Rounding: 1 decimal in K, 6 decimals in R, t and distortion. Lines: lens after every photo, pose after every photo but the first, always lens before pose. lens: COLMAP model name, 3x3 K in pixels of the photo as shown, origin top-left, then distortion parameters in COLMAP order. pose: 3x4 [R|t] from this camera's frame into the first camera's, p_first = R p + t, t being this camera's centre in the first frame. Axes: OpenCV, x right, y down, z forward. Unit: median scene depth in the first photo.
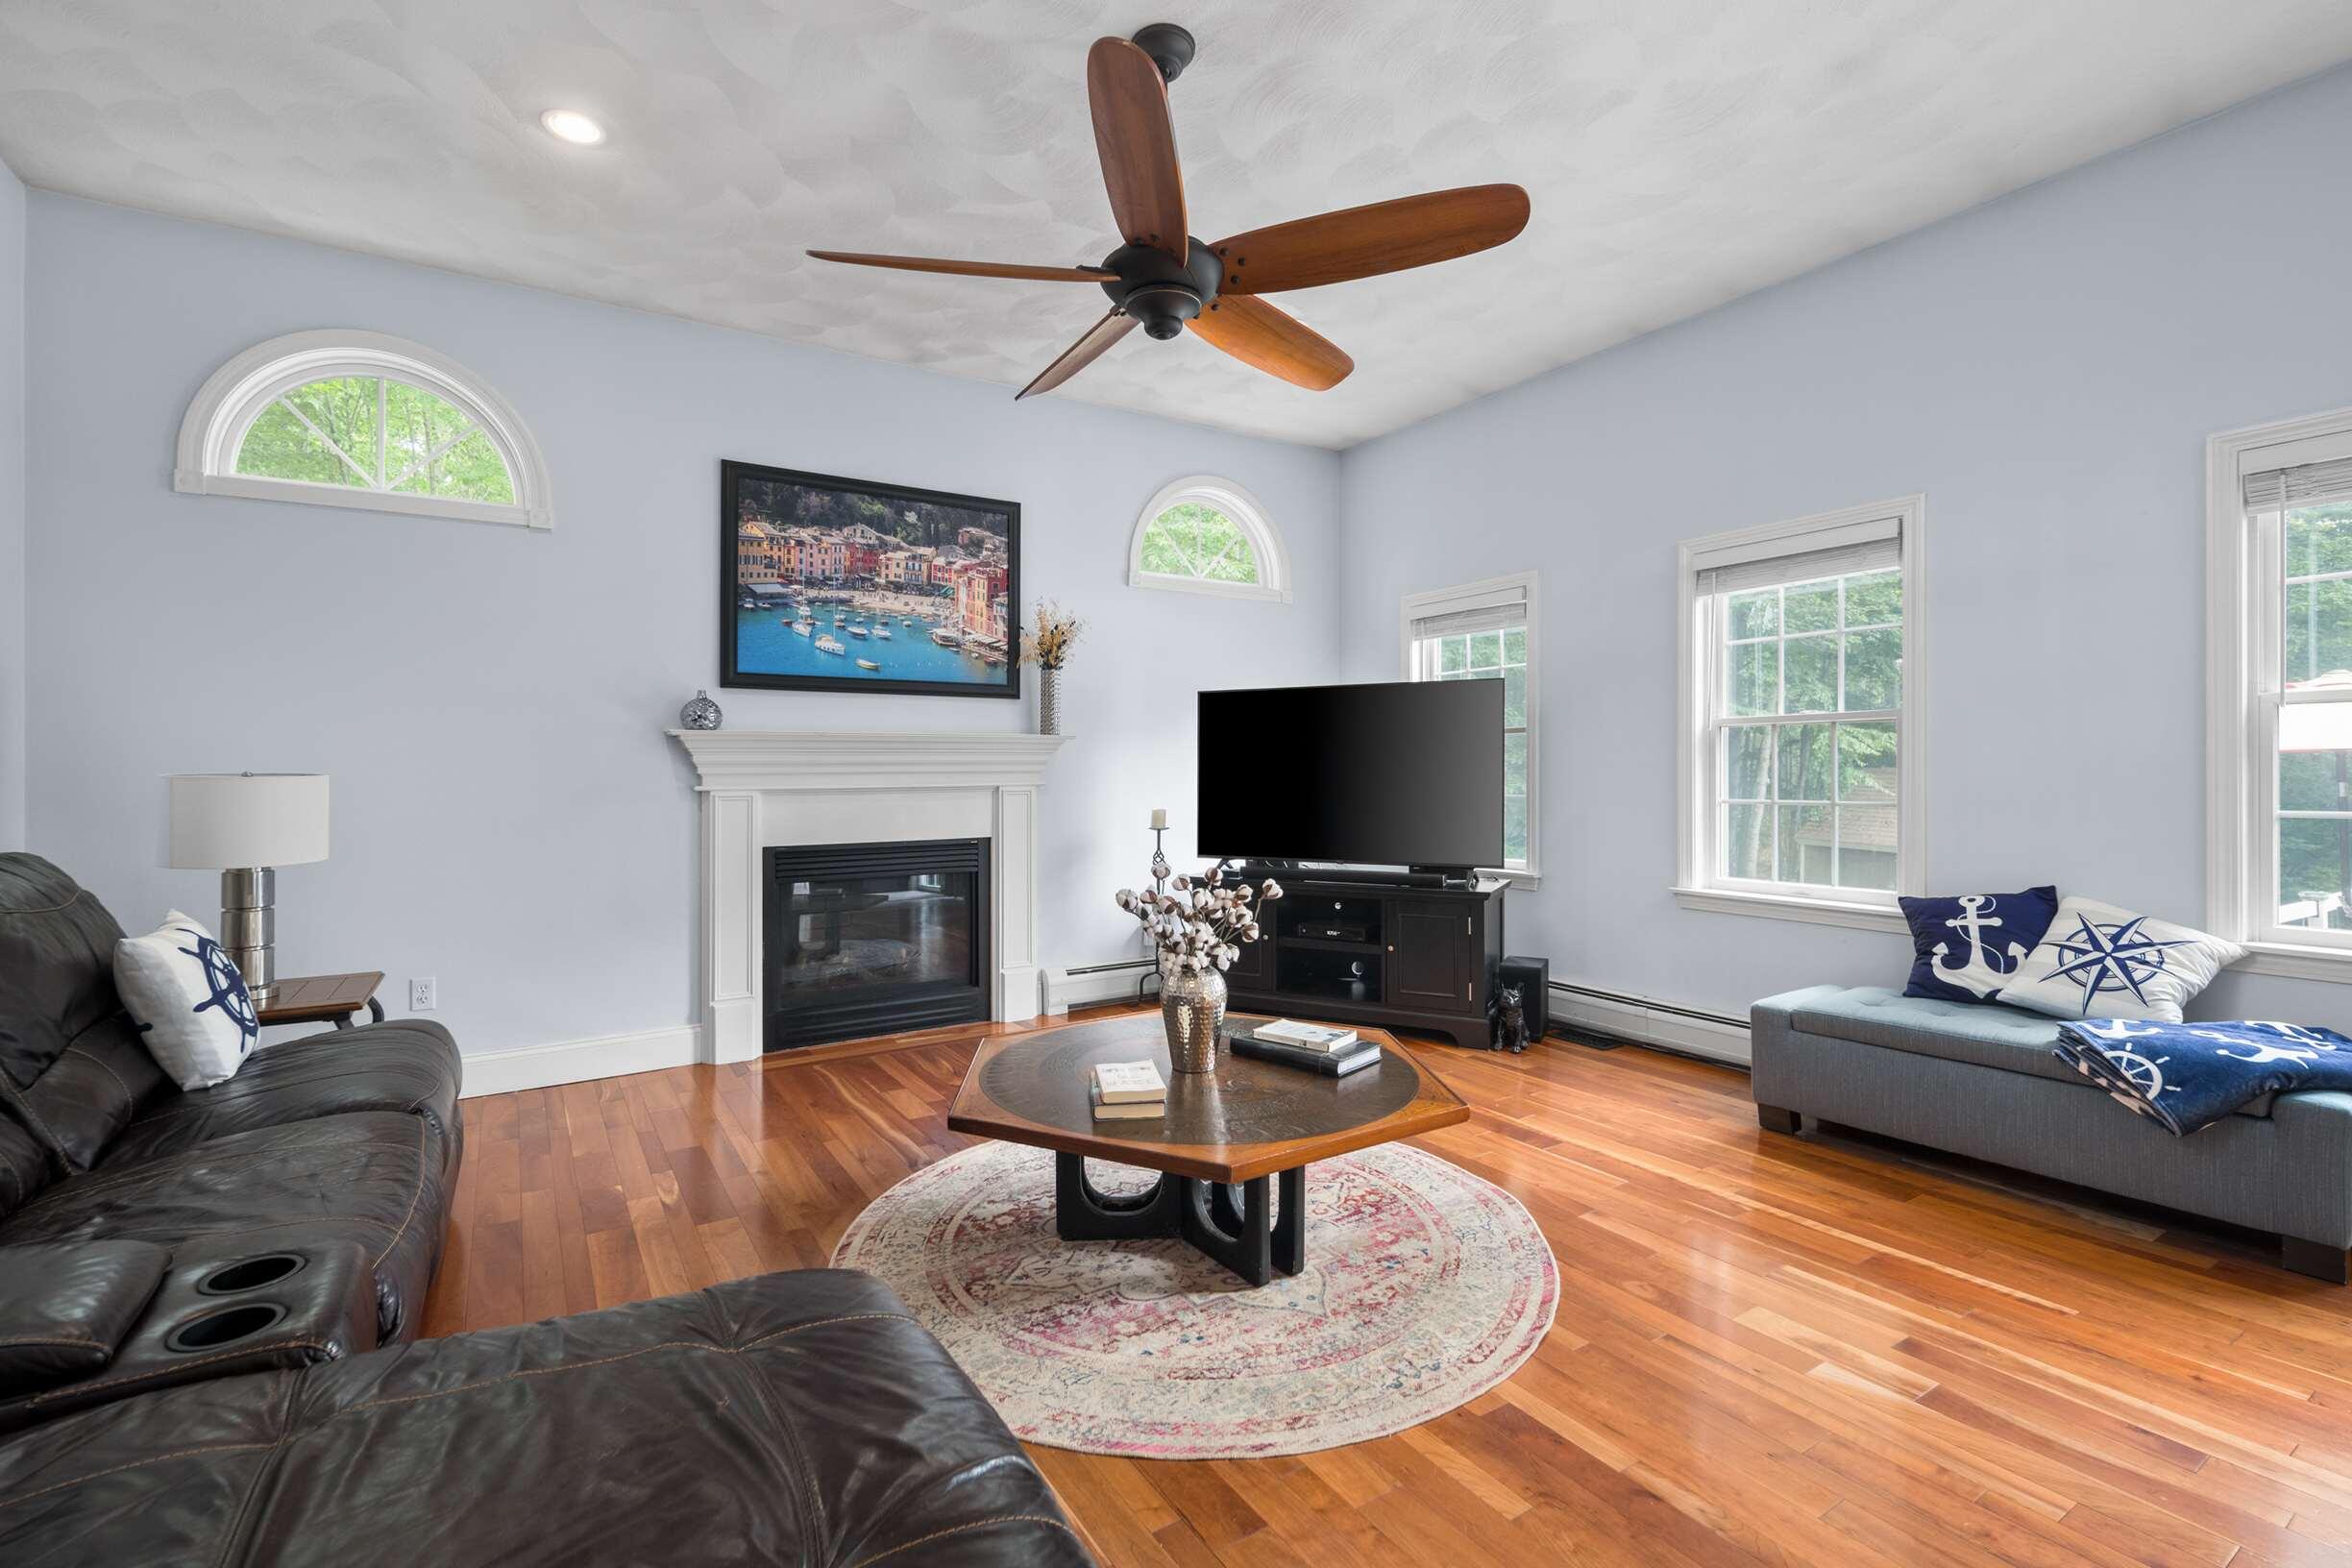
lens RADIAL K [[1055.7, 0, 1178.8], [0, 1055.7, 767.9], [0, 0, 1]] dist [0.003072, -0.000246]
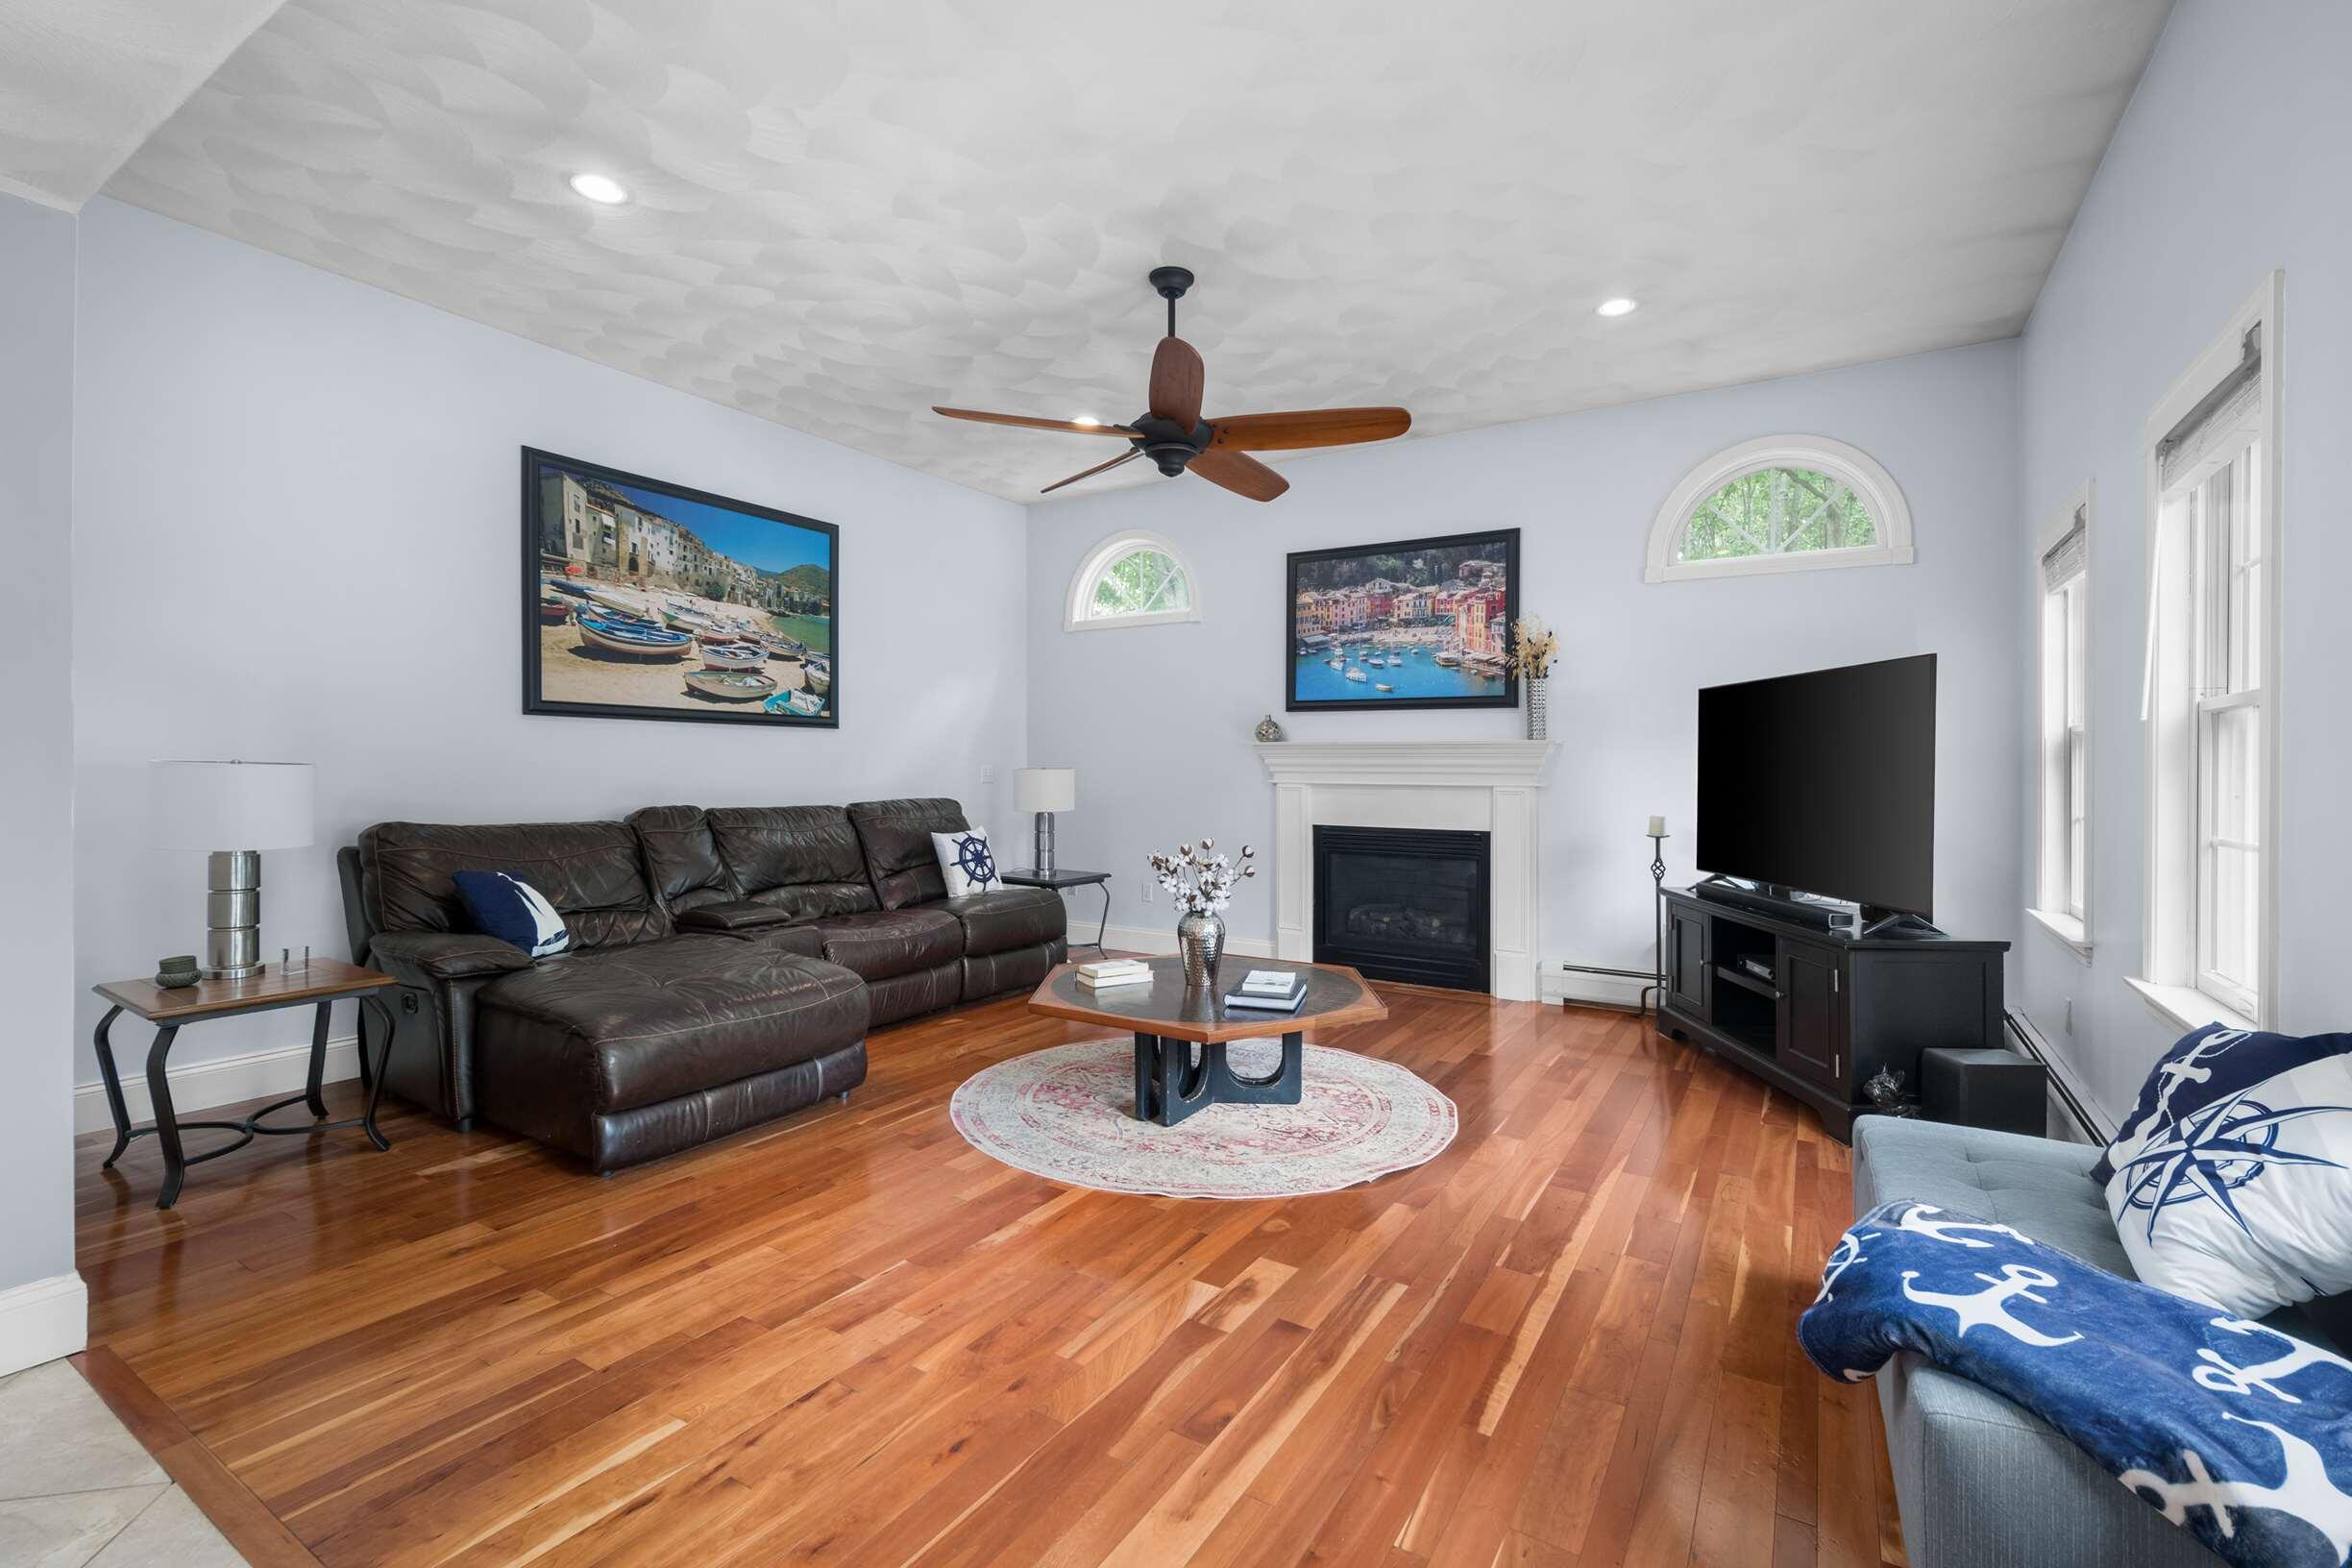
lens RADIAL K [[1055.7, 0, 1122.8], [0, 1055.7, 769.7], [0, 0, 1]] dist [0.003072, -0.000246]
pose [[0.404308, 0.012397, -0.914539, 0.756527], [-0.008085, 0.999918, 0.009980, -0.008834], [0.914587, 0.003359, 0.404375, 0.200506]]
